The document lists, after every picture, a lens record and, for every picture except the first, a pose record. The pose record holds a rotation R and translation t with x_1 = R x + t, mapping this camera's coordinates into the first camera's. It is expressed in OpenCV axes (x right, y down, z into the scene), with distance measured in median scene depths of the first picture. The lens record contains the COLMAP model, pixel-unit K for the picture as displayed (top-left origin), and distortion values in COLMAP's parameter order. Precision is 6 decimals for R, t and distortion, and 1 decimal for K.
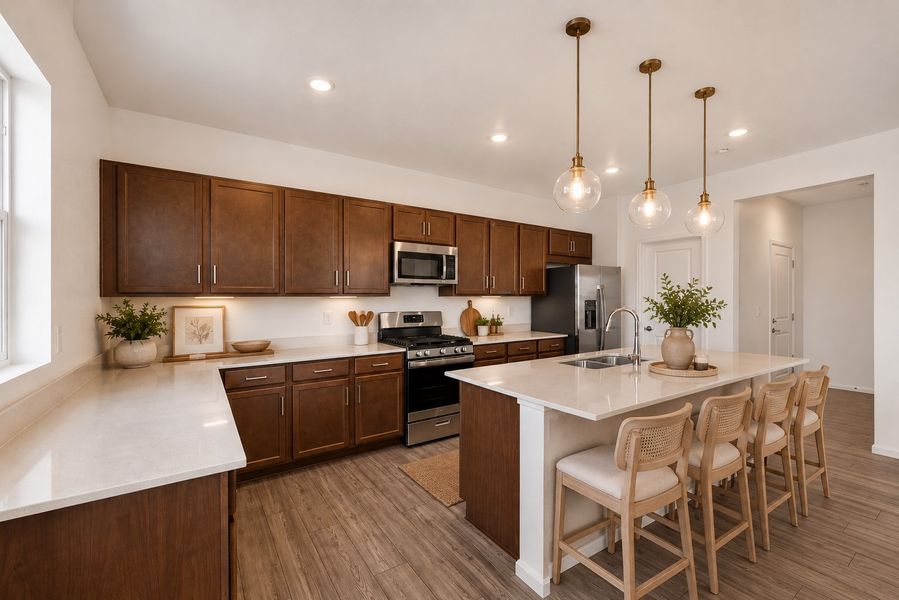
lens RADIAL K [[397.5, 0, 452.4], [0, 397.5, 296.2], [0, 0, 1]] dist [0.000319, -0.000057]
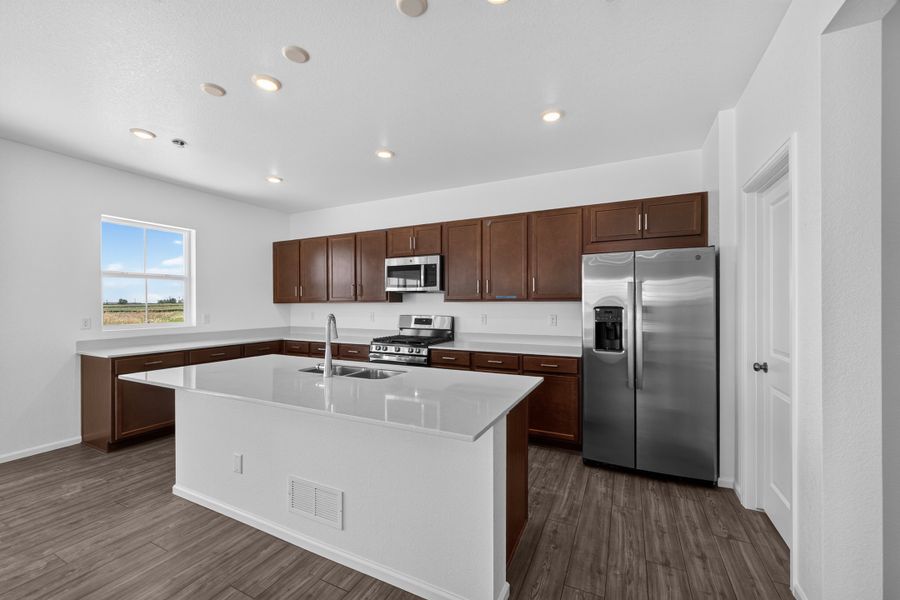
lens RADIAL K [[356.6, 0, 451.1], [0, 356.6, 304.8], [0, 0, 1]] dist [-0.002708, -0.000258]
pose [[0.467736, 0.001740, -0.883867, 0.828176], [0.004188, 0.999982, 0.004185, 0.004433], [0.883859, -0.005659, 0.467720, 0.558901]]
